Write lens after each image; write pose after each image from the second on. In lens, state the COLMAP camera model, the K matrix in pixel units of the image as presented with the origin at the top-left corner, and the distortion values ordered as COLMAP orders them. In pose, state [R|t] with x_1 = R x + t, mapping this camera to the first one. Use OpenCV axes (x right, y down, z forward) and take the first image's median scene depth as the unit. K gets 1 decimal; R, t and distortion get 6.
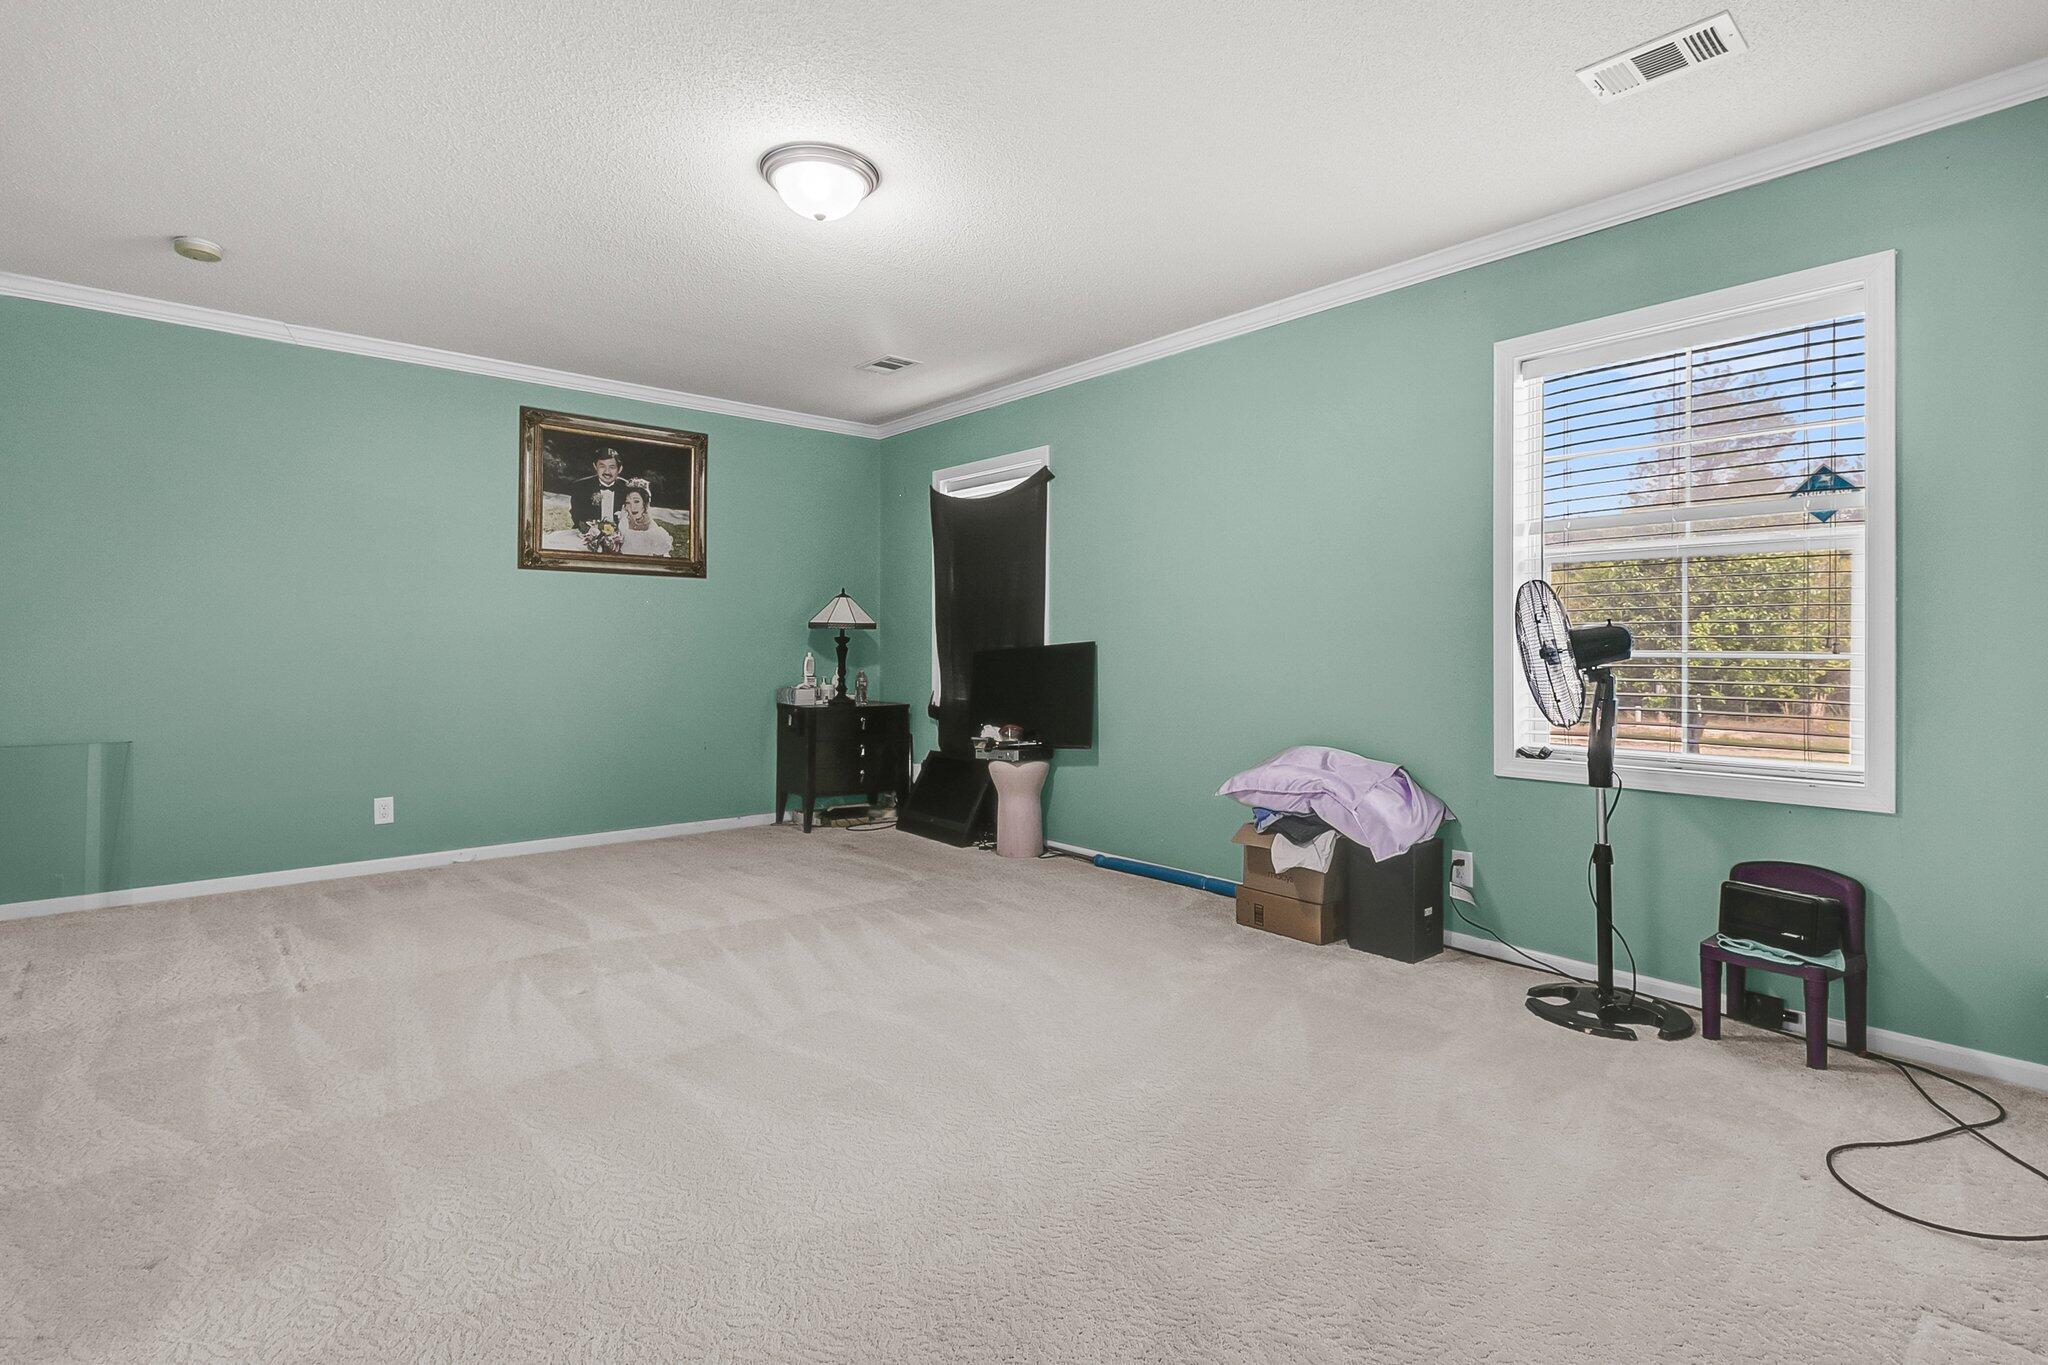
lens RADIAL K [[967.6, 0, 1025.2], [0, 967.6, 663.1], [0, 0, 1]] dist [0.003862, 0.001022]
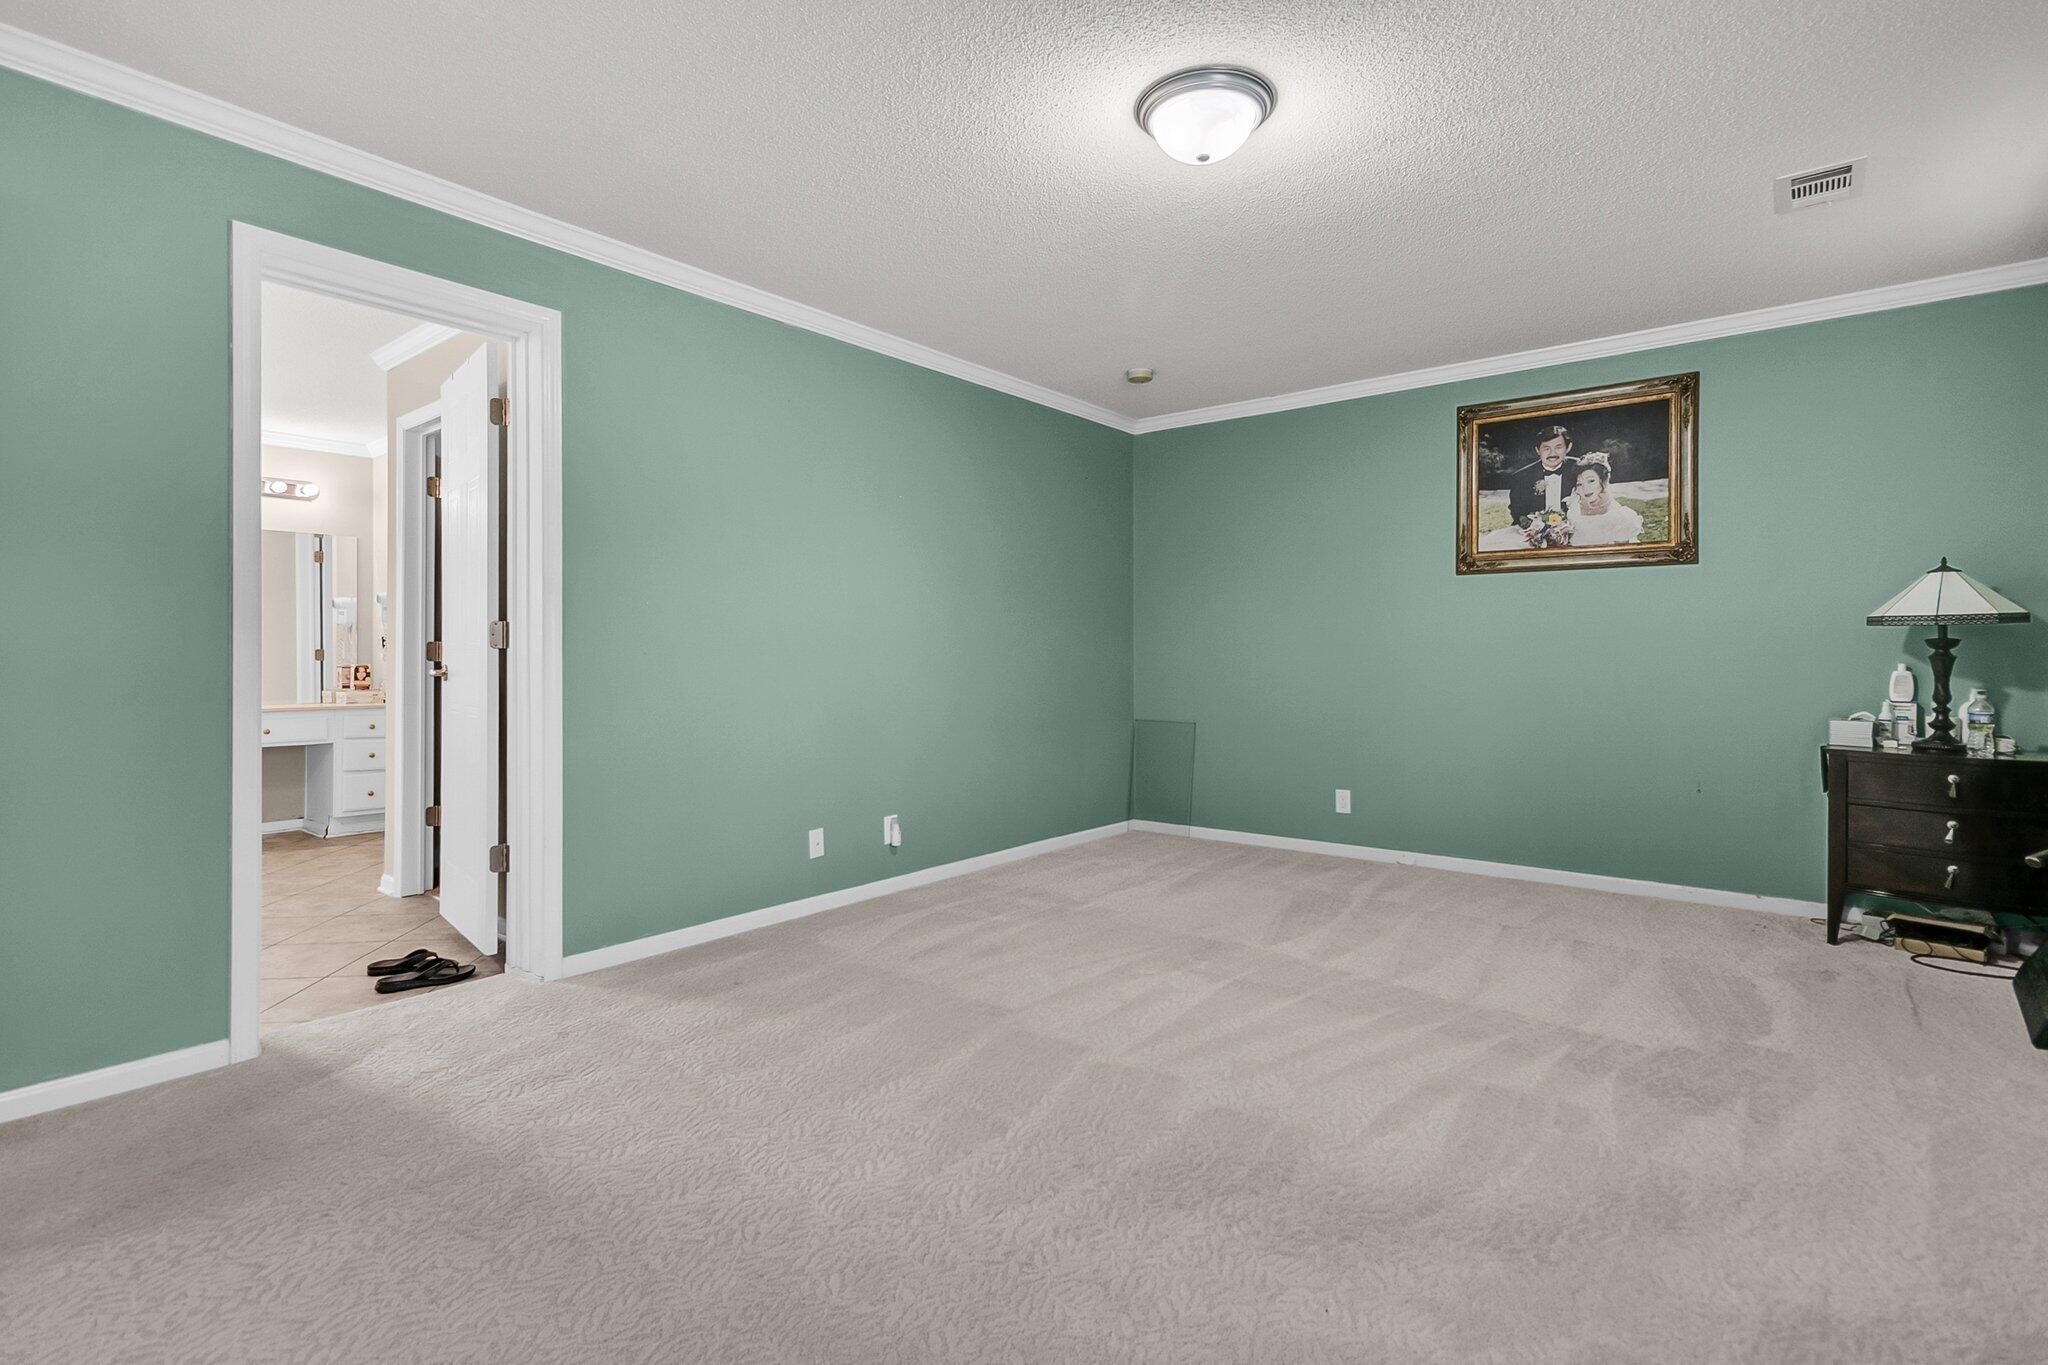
lens RADIAL K [[967.6, 0, 1022.5], [0, 967.6, 664.5], [0, 0, 1]] dist [0.003862, 0.001022]
pose [[0.190110, 0.006384, -0.981742, 0.329843], [-0.015516, 0.999873, 0.003497, -0.004723], [0.981640, 0.014568, 0.190185, 0.371310]]
